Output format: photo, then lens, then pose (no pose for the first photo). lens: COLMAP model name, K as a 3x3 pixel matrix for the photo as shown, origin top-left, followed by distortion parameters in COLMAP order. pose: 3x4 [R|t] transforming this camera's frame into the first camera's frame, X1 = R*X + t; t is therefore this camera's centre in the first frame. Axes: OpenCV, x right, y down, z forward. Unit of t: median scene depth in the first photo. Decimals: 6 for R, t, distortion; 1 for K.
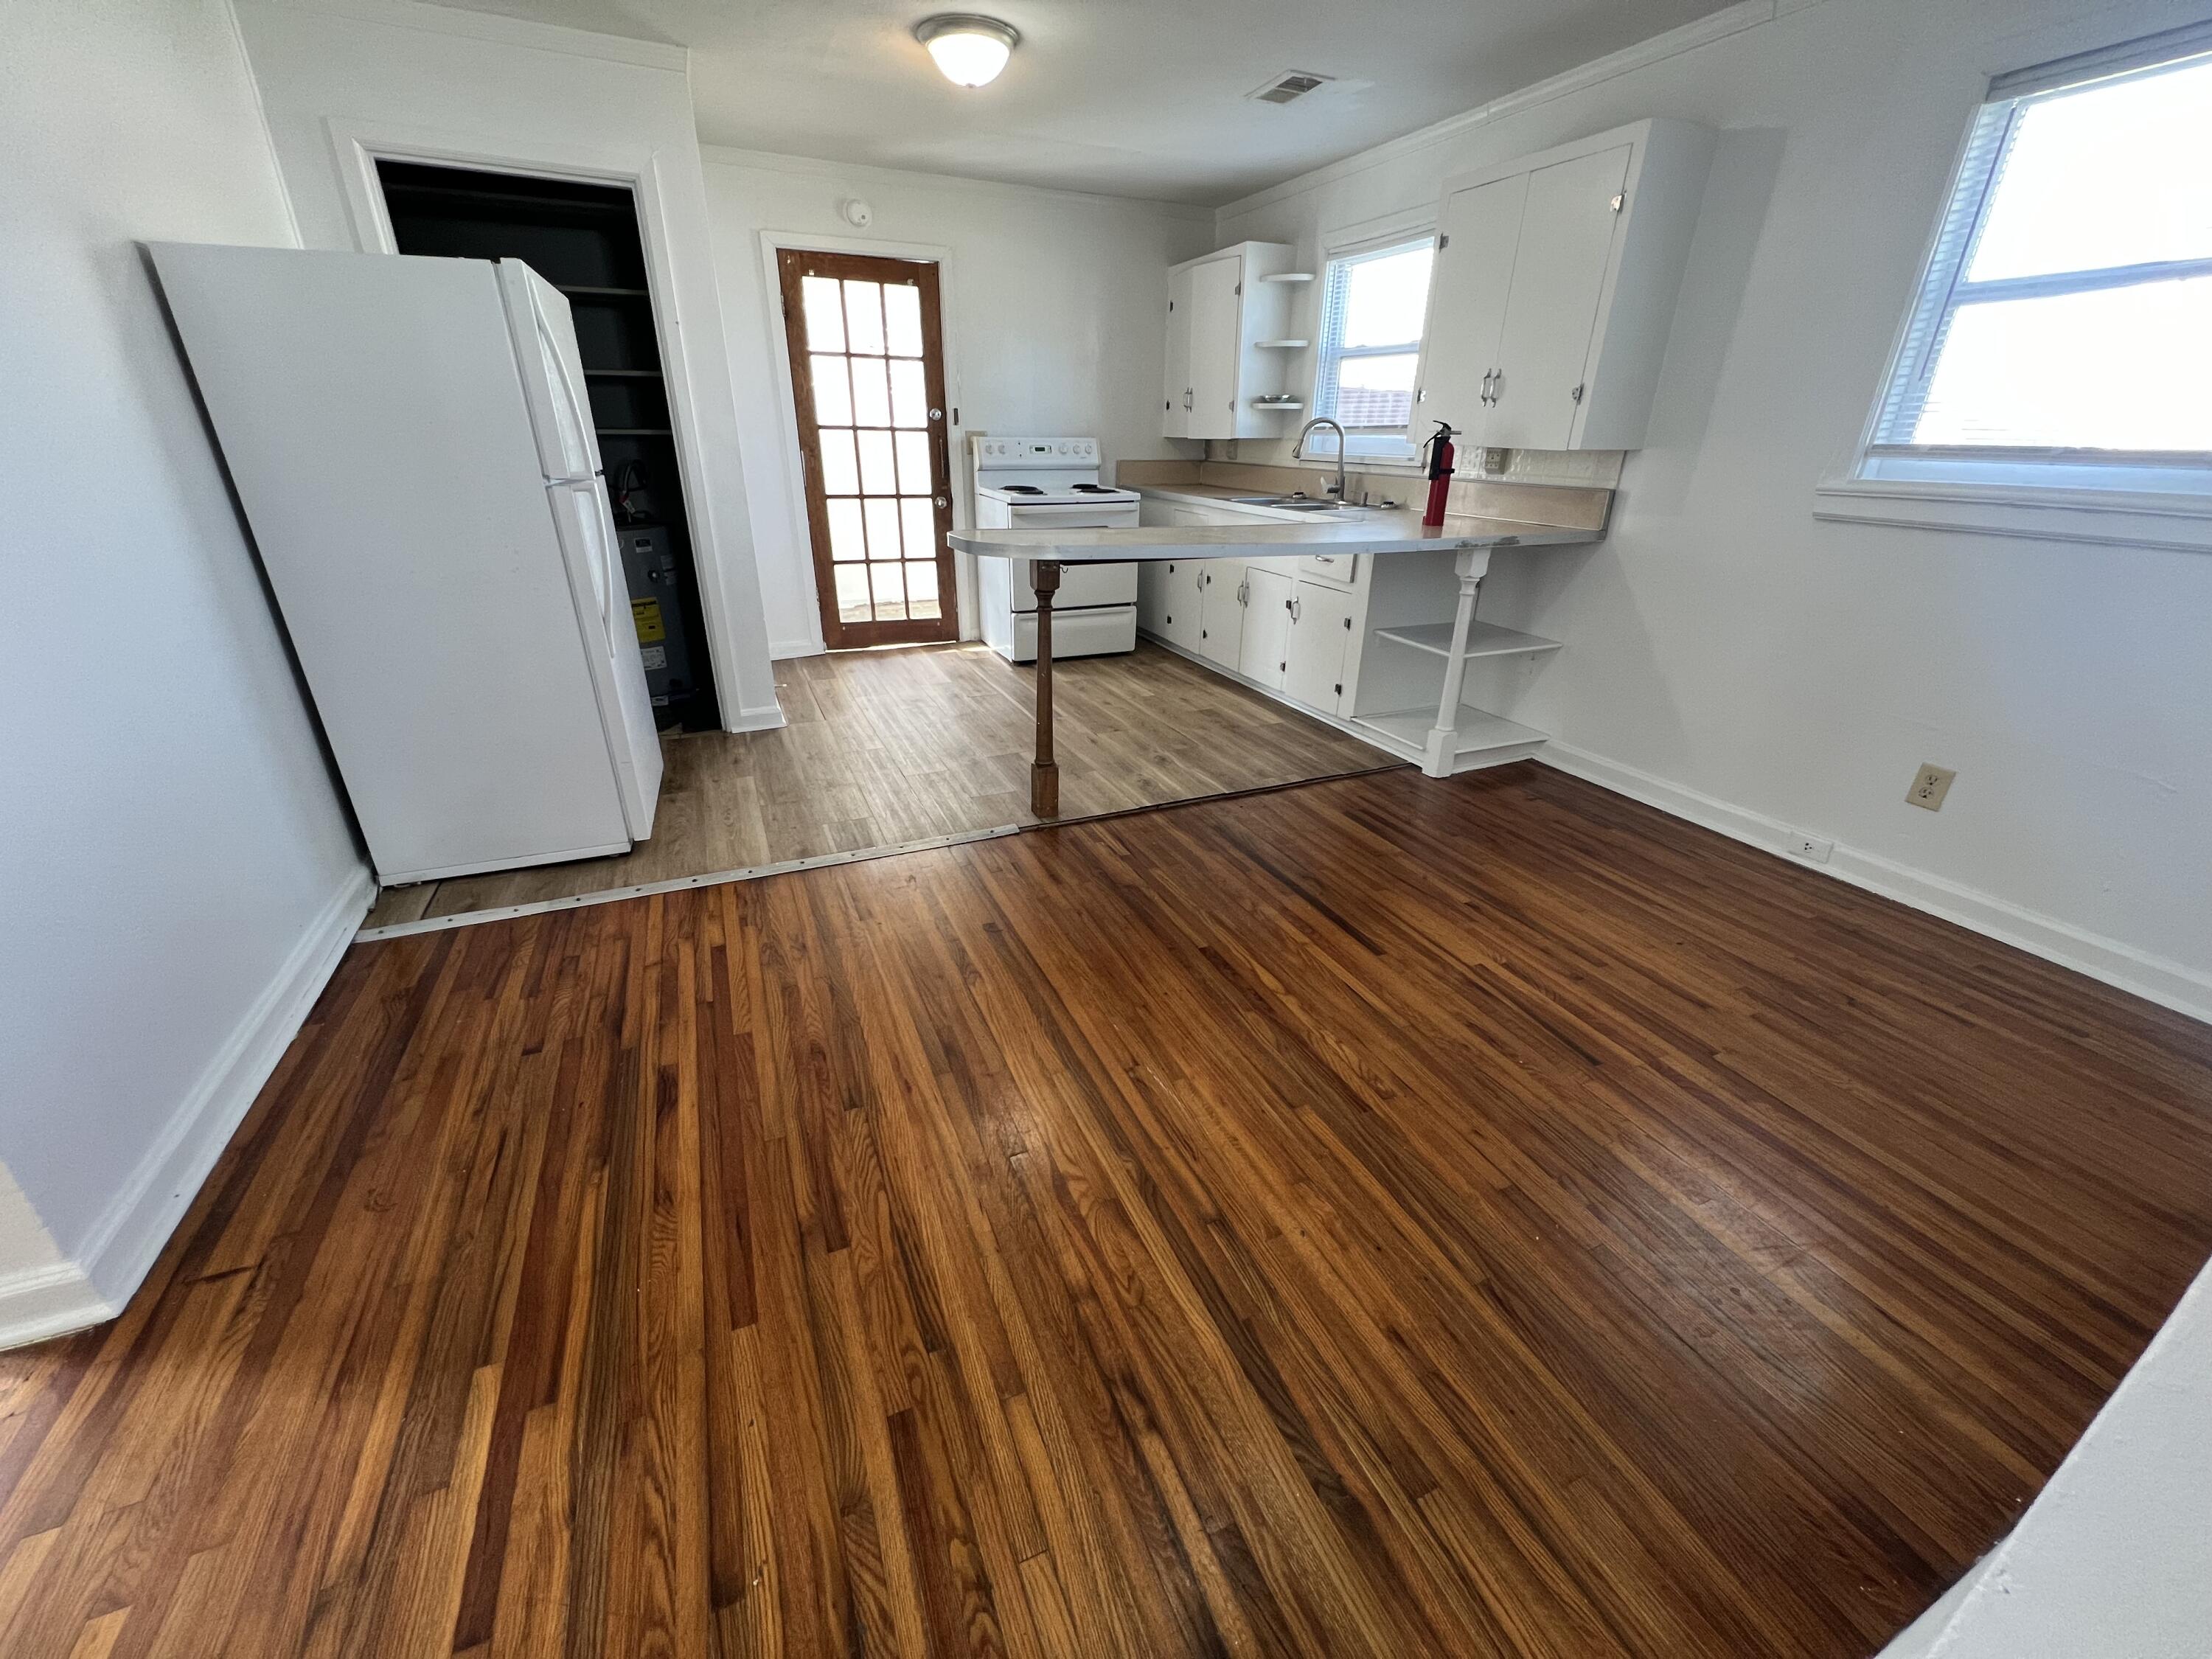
lens RADIAL K [[887.2, 0, 1106.0], [0, 887.2, 829.5], [0, 0, 1]] dist [-0.000817, 0.000159]
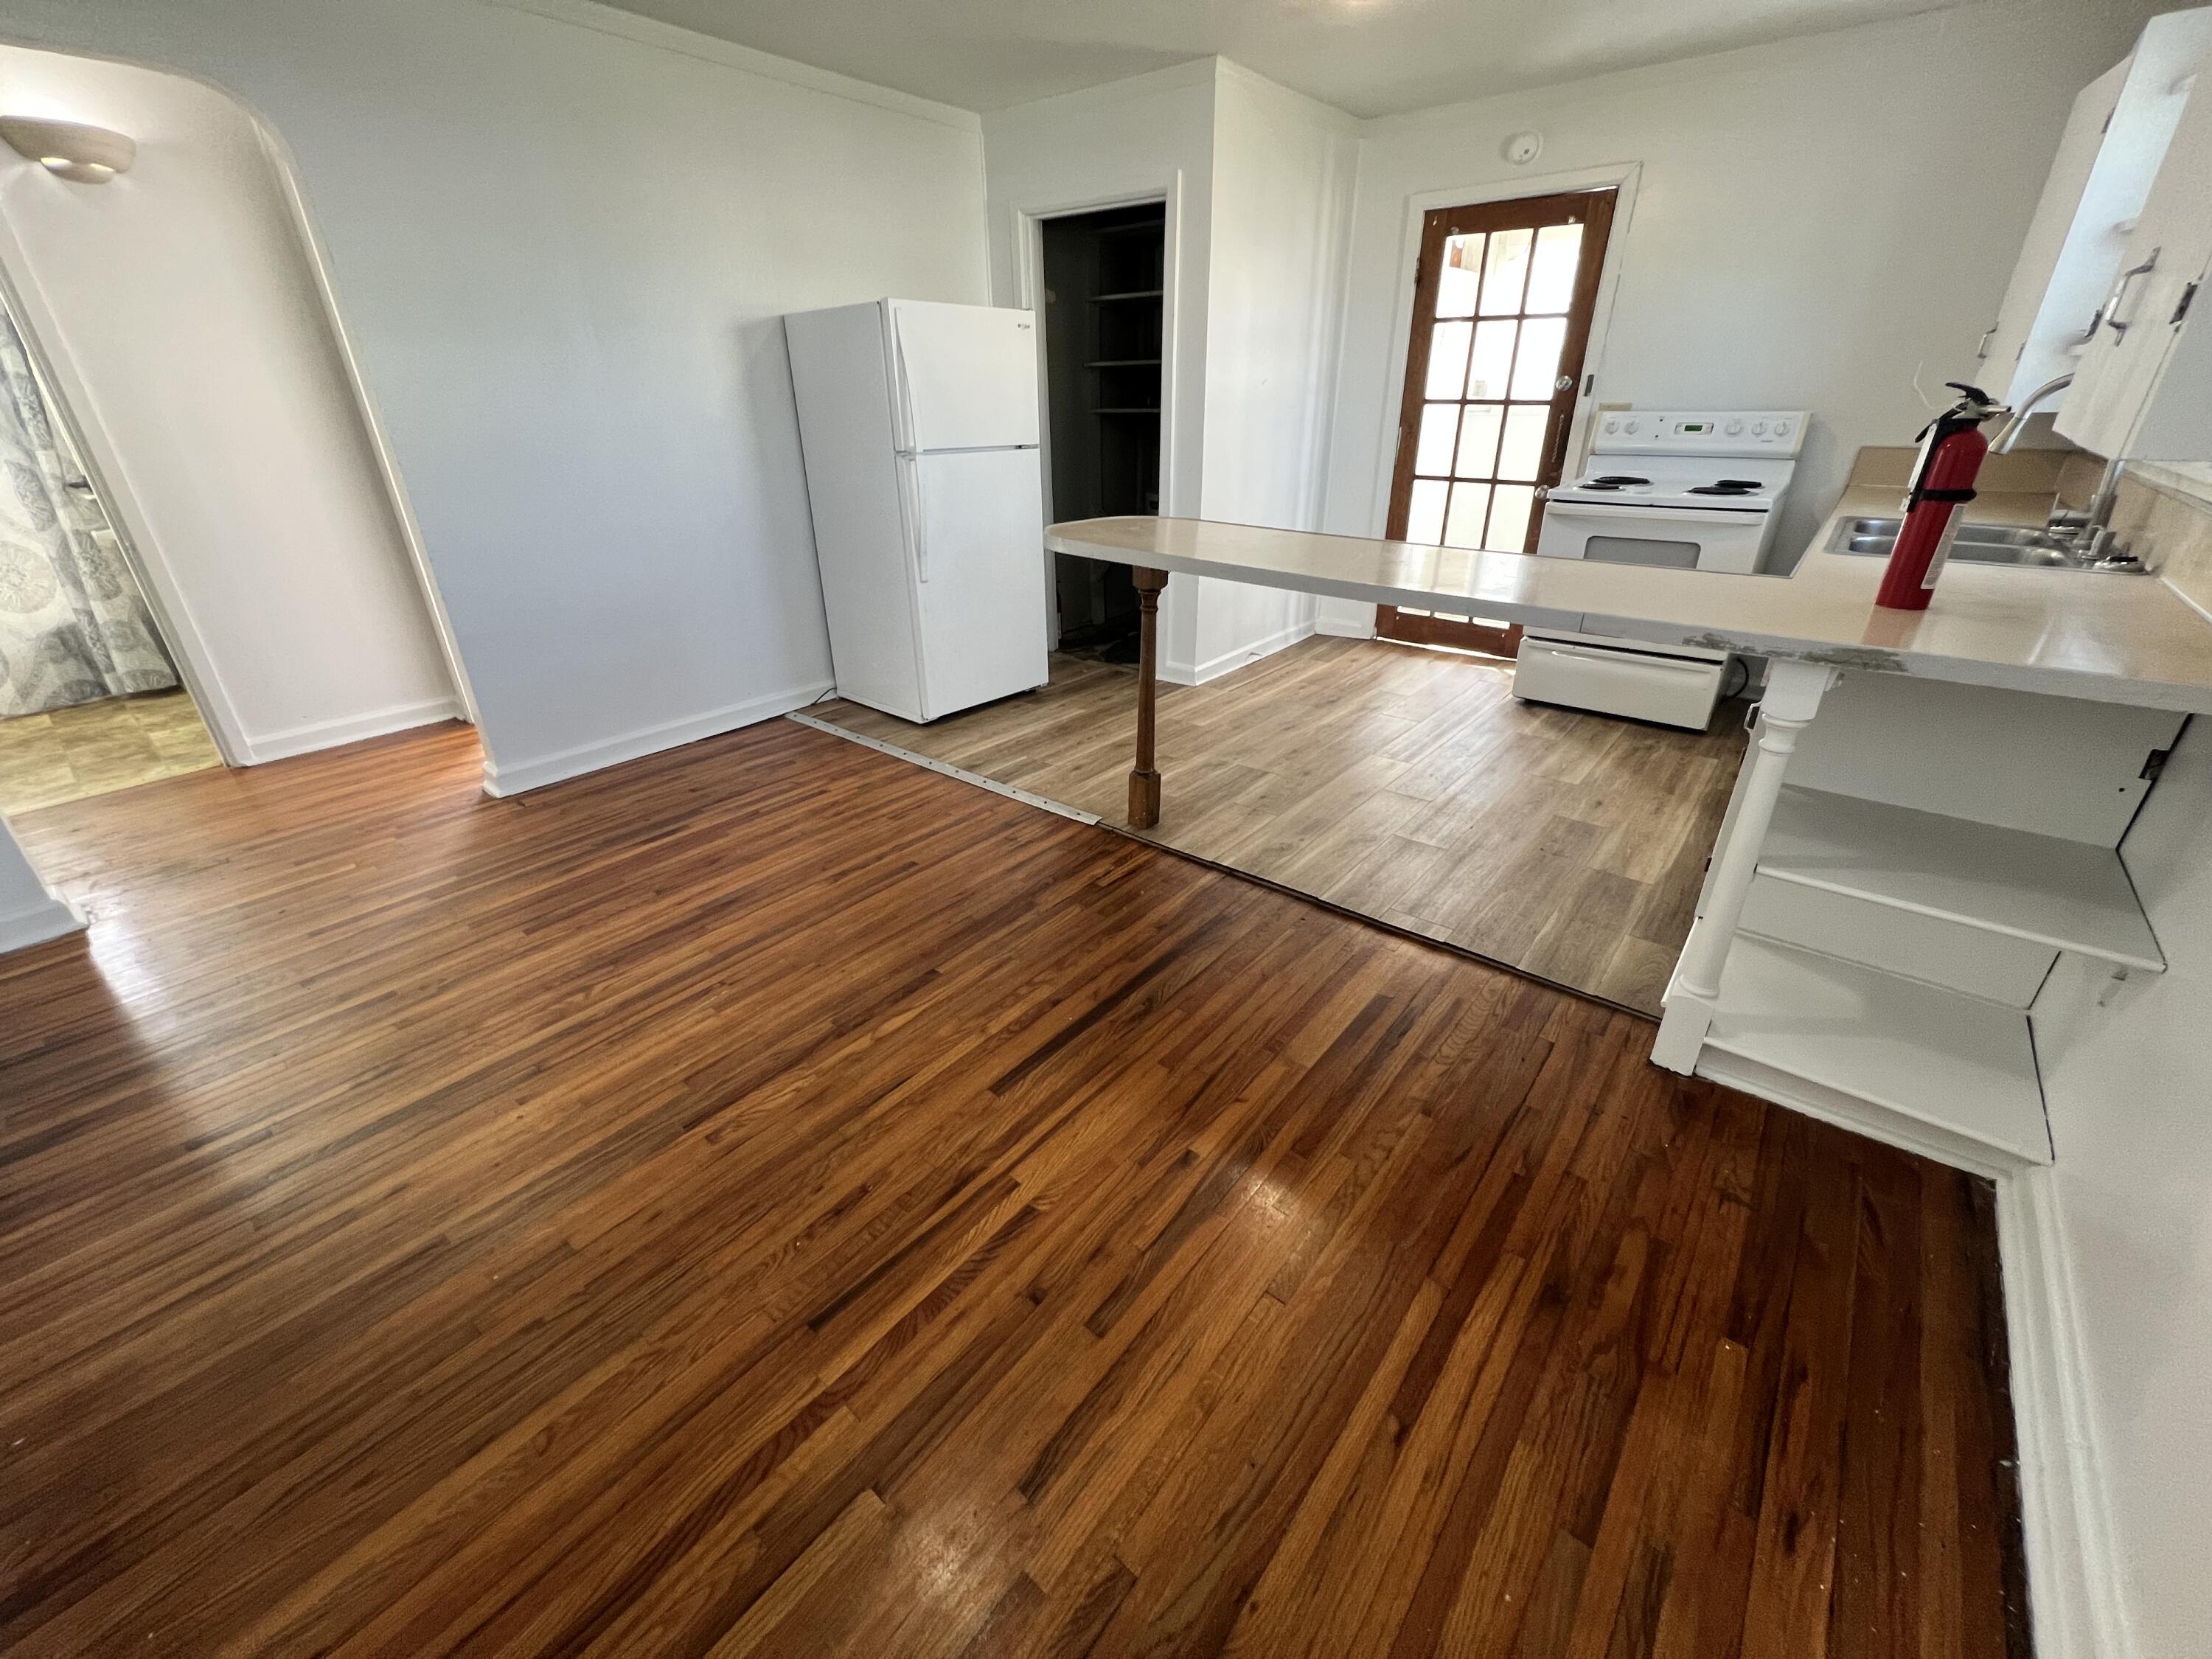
lens RADIAL K [[880.6, 0, 1106.0], [0, 880.6, 829.5], [0, 0, 1]] dist [-0.000149, -0.000145]
pose [[0.446418, 0.380323, -0.809979, 0.809538], [-0.351416, 0.906972, 0.232184, -0.258771], [0.822932, 0.180989, 0.538540, 0.554703]]
